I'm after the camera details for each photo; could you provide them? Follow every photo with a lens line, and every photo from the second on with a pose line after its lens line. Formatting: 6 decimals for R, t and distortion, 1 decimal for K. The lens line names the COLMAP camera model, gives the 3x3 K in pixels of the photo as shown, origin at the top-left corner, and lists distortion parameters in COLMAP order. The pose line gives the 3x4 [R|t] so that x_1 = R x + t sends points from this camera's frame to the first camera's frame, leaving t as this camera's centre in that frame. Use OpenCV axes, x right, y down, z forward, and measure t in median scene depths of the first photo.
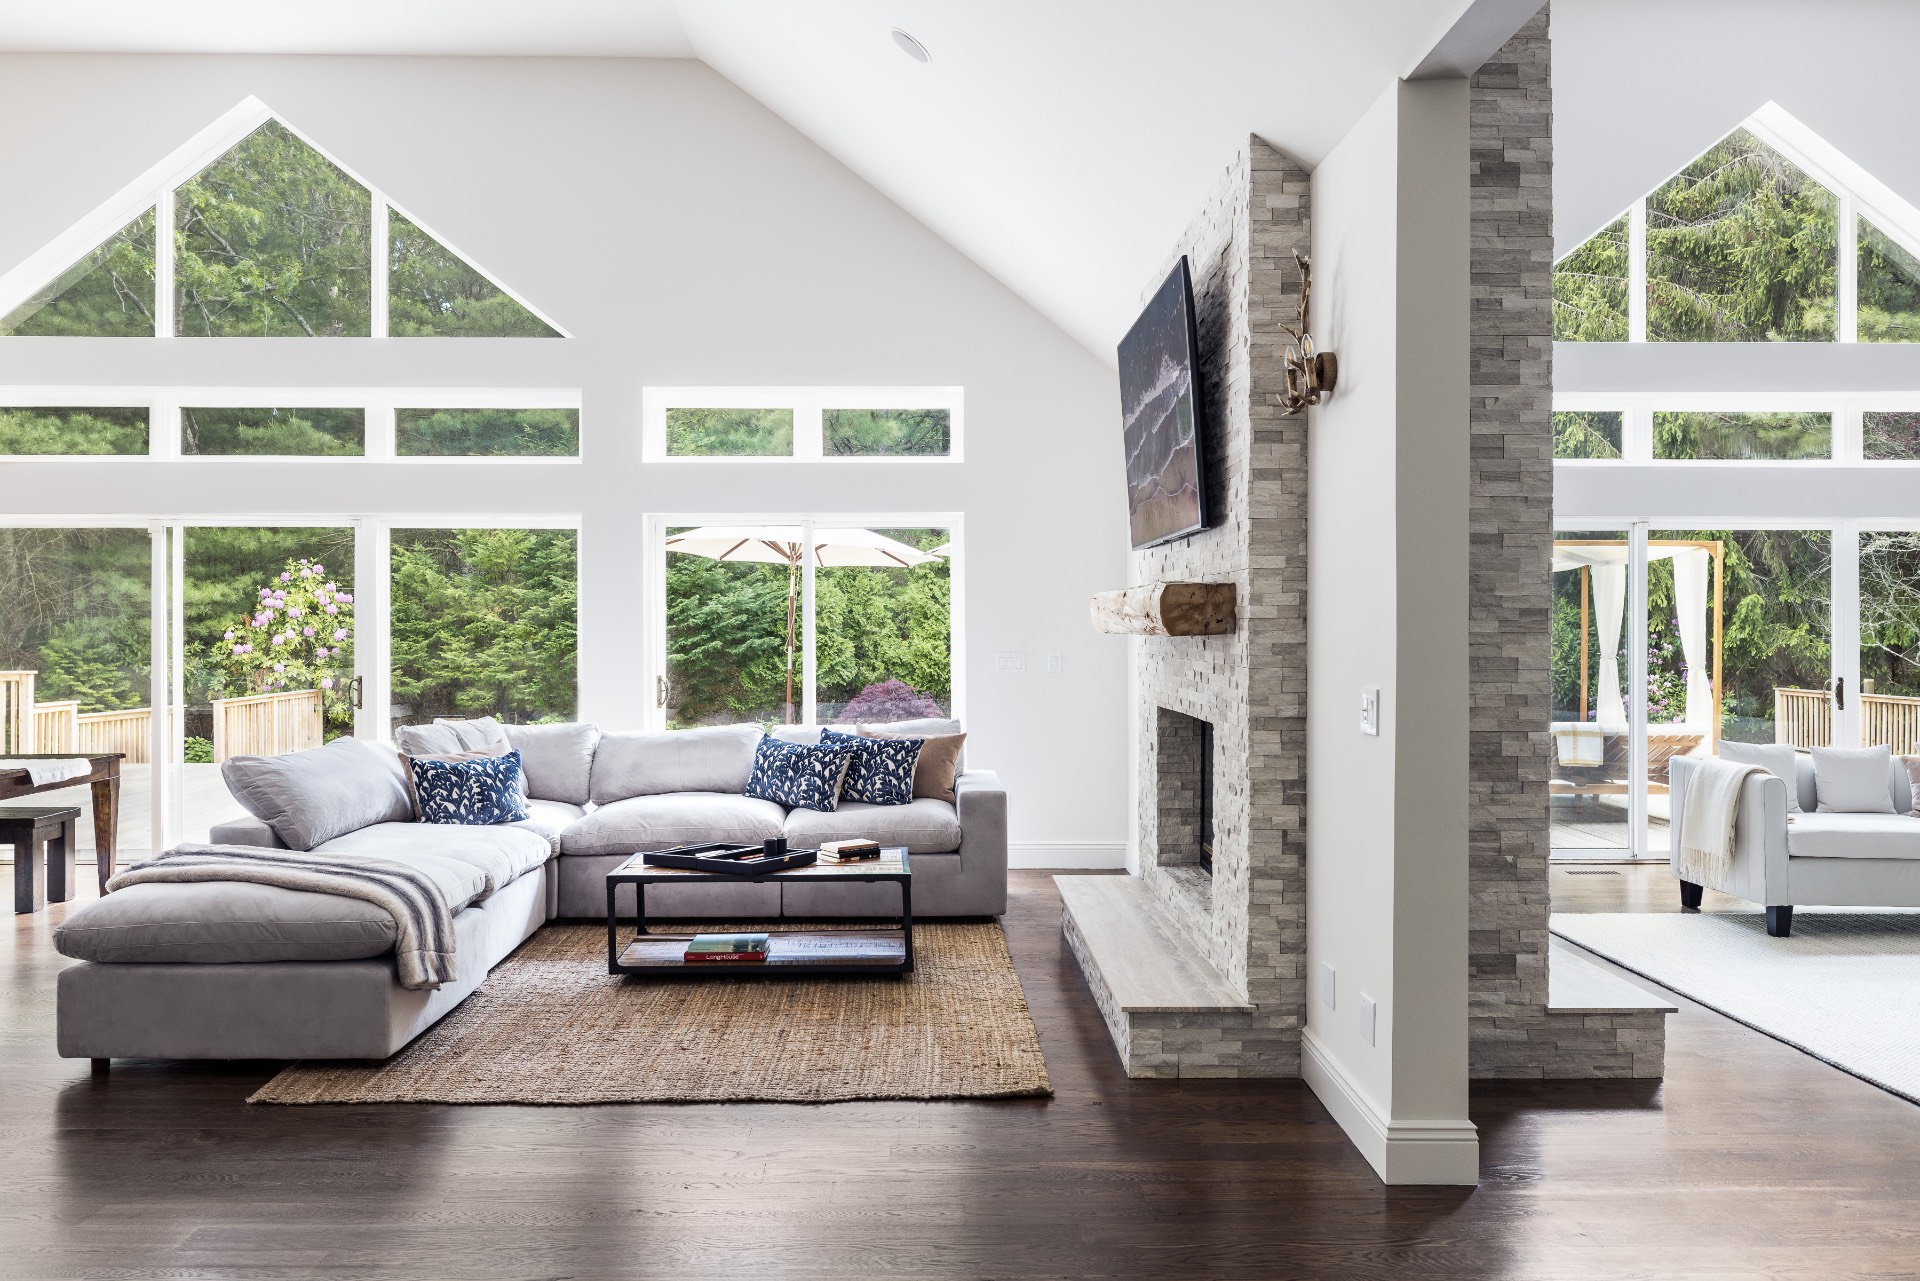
lens RADIAL K [[1341.0, 0, 971.9], [0, 1341.0, 625.2], [0, 0, 1]] dist [-0.035924, -0.000630]
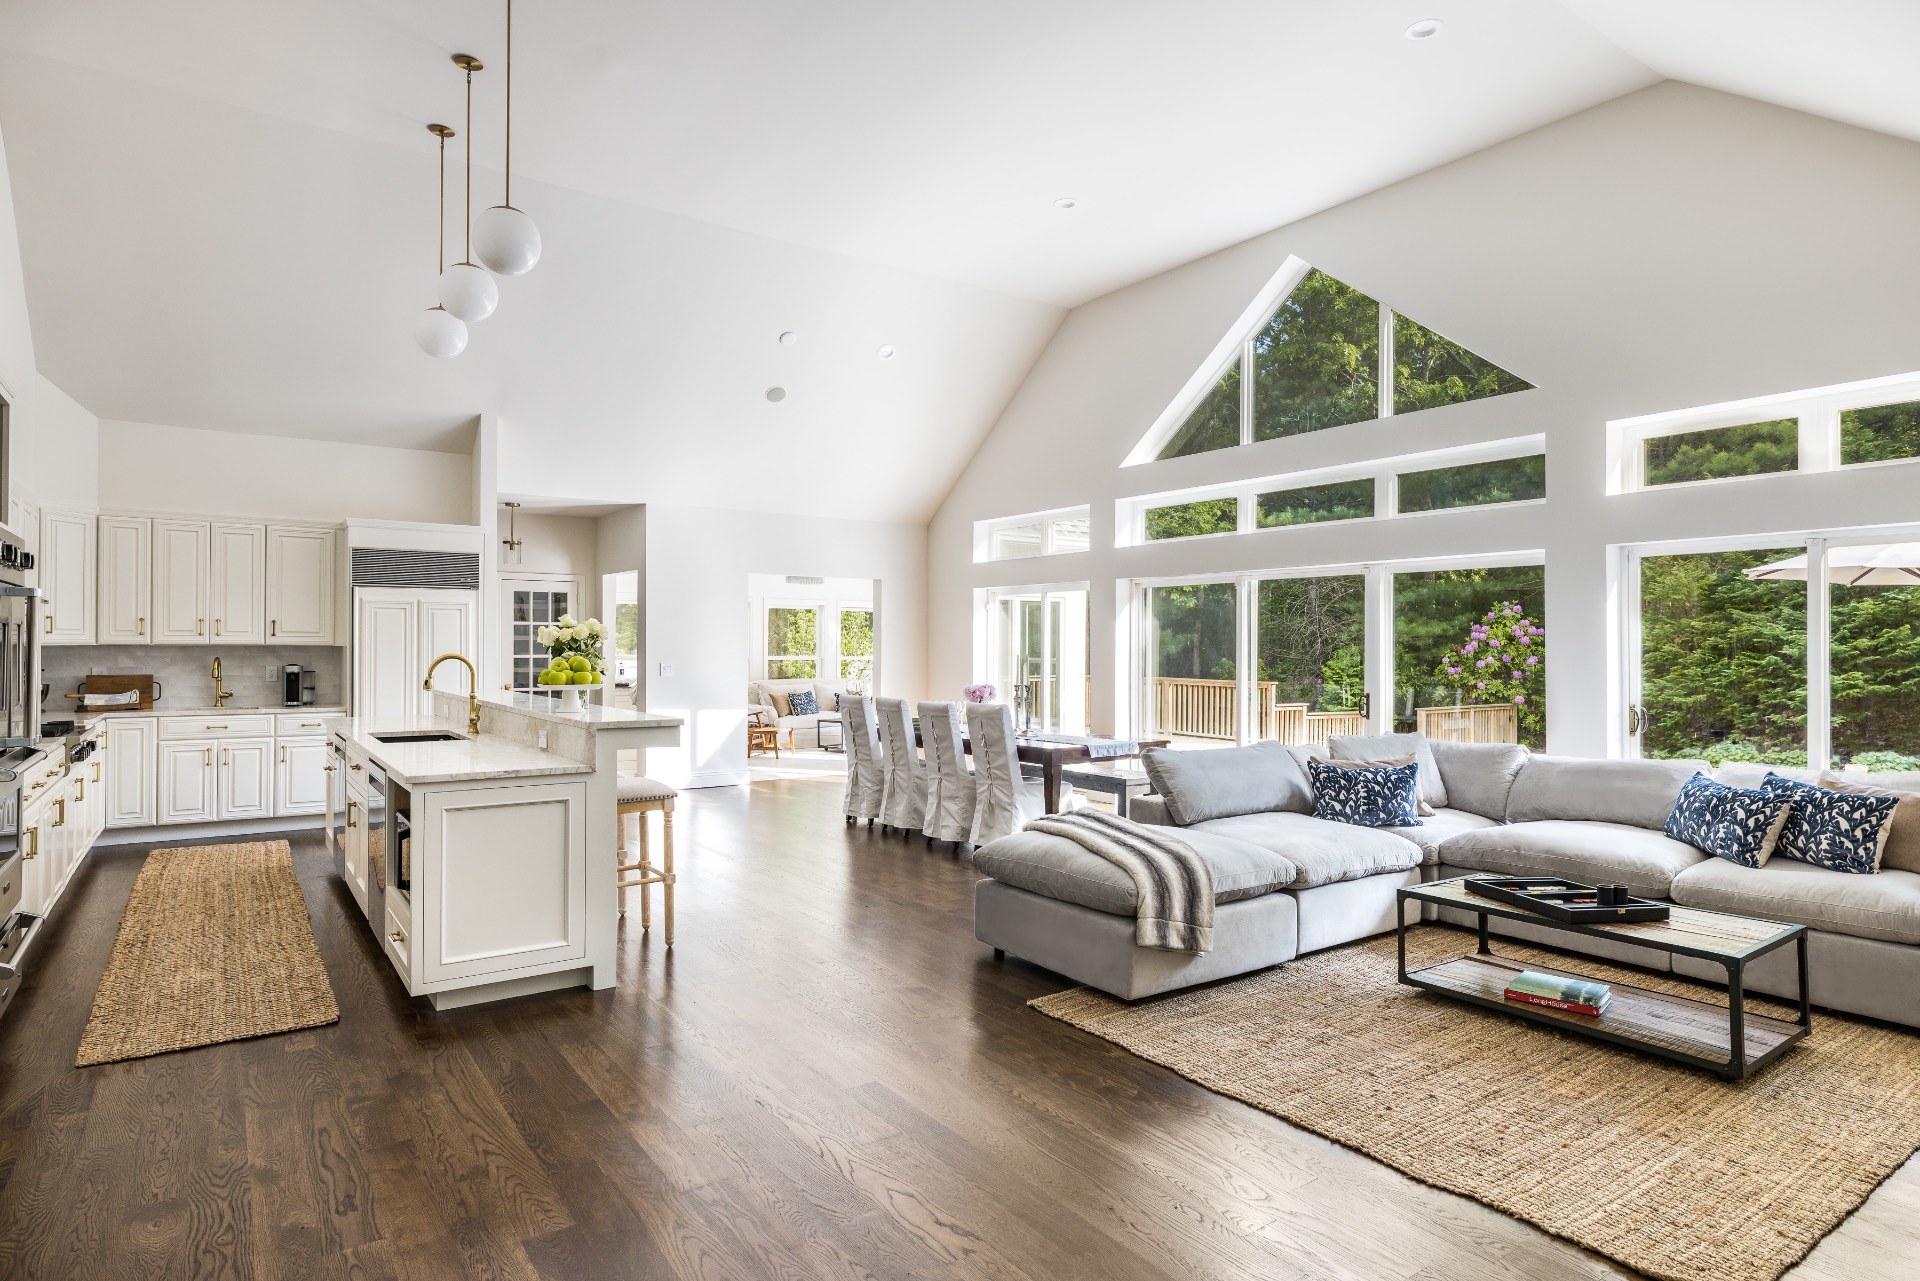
lens RADIAL K [[1027.7, 0, 955.5], [0, 1027.7, 639.8], [0, 0, 1]] dist [-0.000232, -0.001237]
pose [[0.572378, -0.002950, -0.819985, 0.142242], [-0.007431, 0.999934, -0.008784, -0.000216], [0.819956, 0.011121, 0.572318, 0.175958]]
